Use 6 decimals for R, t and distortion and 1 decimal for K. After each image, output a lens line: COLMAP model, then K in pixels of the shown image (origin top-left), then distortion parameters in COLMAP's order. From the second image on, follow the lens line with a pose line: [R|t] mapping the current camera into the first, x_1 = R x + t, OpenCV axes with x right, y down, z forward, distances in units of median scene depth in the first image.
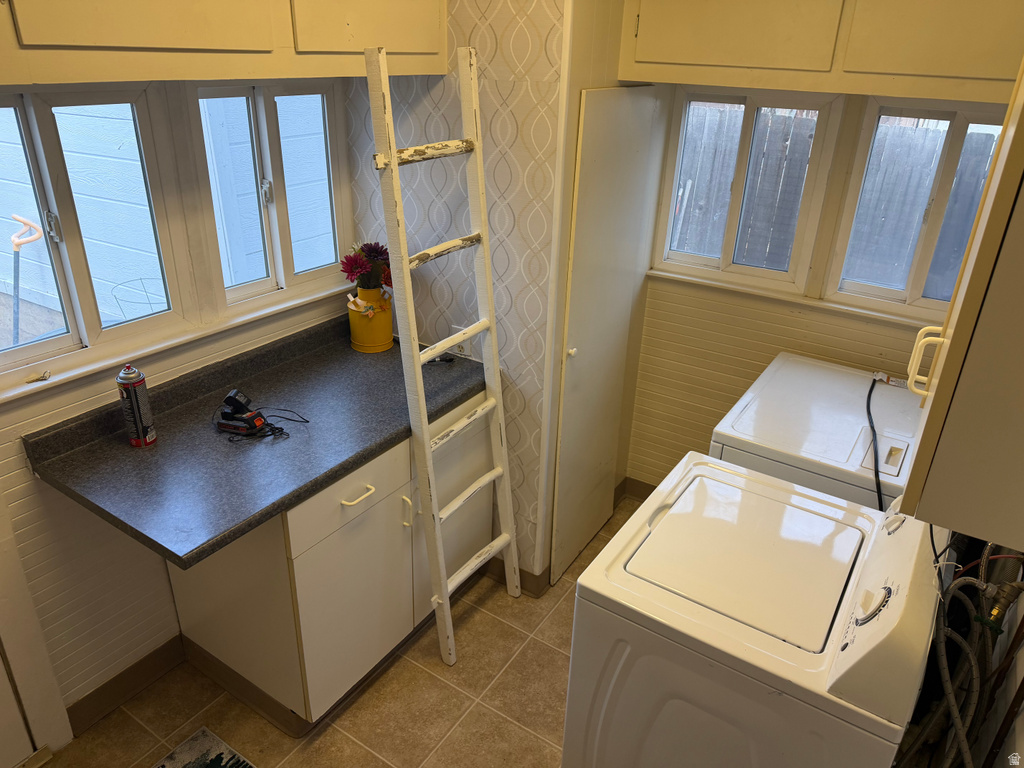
lens RADIAL K [[711.9, 0, 520.9], [0, 711.9, 387.8], [0, 0, 1]] dist [0.035045, -0.056302]
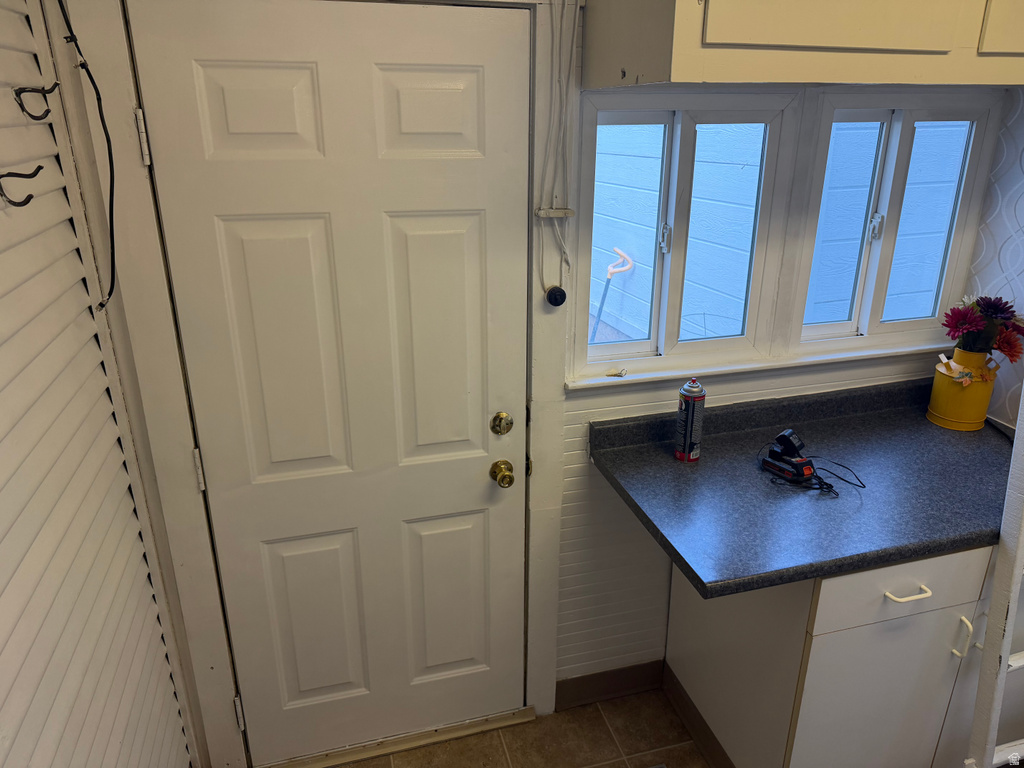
lens RADIAL K [[711.9, 0, 505.4], [0, 711.9, 390.5], [0, 0, 1]] dist [0.035045, -0.056302]
pose [[0.735177, 0.202666, -0.646871, -0.083240], [-0.256062, 0.966588, 0.011817, 0.035570], [0.627652, 0.156951, 0.762508, 0.066089]]
